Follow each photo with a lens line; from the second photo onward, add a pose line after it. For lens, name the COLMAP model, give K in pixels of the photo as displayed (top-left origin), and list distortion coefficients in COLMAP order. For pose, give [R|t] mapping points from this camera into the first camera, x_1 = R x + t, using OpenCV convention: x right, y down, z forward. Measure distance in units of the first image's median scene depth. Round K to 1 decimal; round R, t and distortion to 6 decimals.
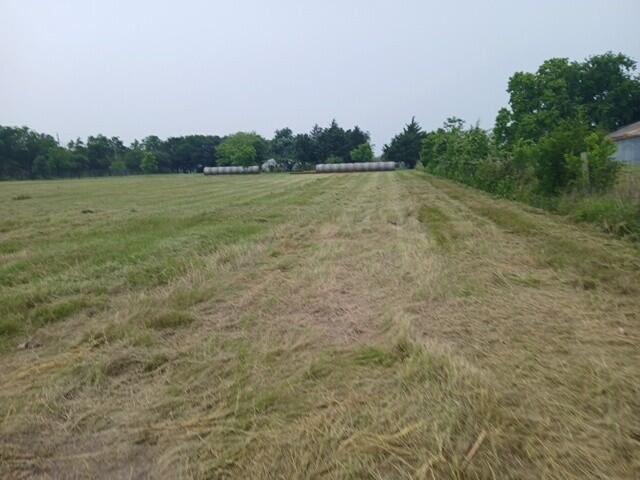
lens RADIAL K [[492.1, 0, 323.9], [0, 492.1, 247.6], [0, 0, 1]] dist [0.069217, -0.150415]
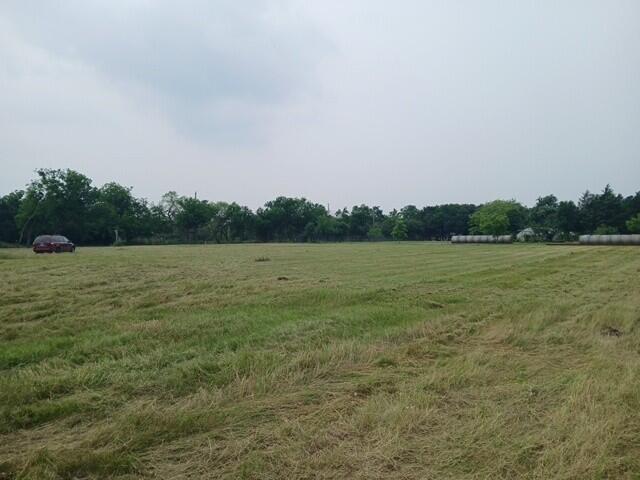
lens RADIAL K [[492.1, 0, 322.4], [0, 492.1, 241.4], [0, 0, 1]] dist [0.069217, -0.150415]
pose [[0.871136, 0.029953, -0.490128, 0.014192], [-0.101653, 0.987516, -0.120326, -0.005390], [0.480405, 0.154643, 0.863305, 0.022753]]
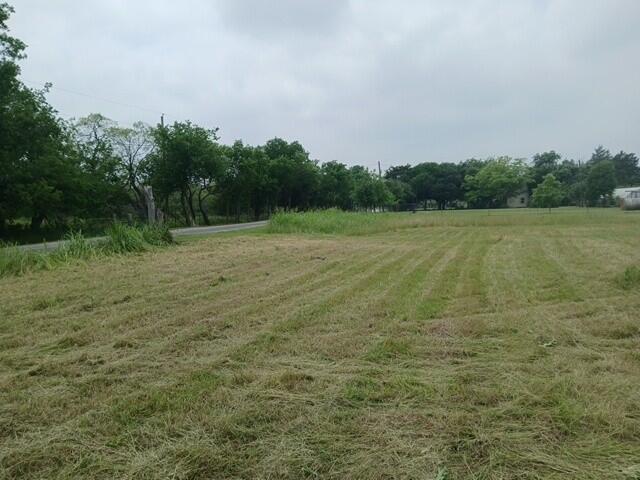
lens RADIAL K [[492.1, 0, 321.9], [0, 492.1, 259.0], [0, 0, 1]] dist [0.069217, -0.150415]
pose [[0.996597, 0.008233, -0.082015, -0.534064], [-0.013075, 0.998191, -0.058681, -0.037970], [0.081384, 0.059553, 0.994902, 0.311528]]
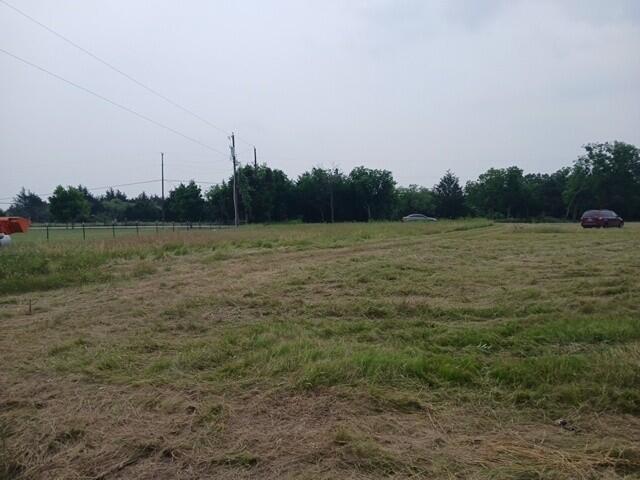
lens RADIAL K [[492.1, 0, 321.9], [0, 492.1, 238.5], [0, 0, 1]] dist [0.069217, -0.150415]
pose [[0.056766, 0.072799, -0.995730, 0.008908], [-0.153765, 0.986076, 0.063327, -0.004636], [0.986476, 0.149514, 0.067170, 0.020257]]
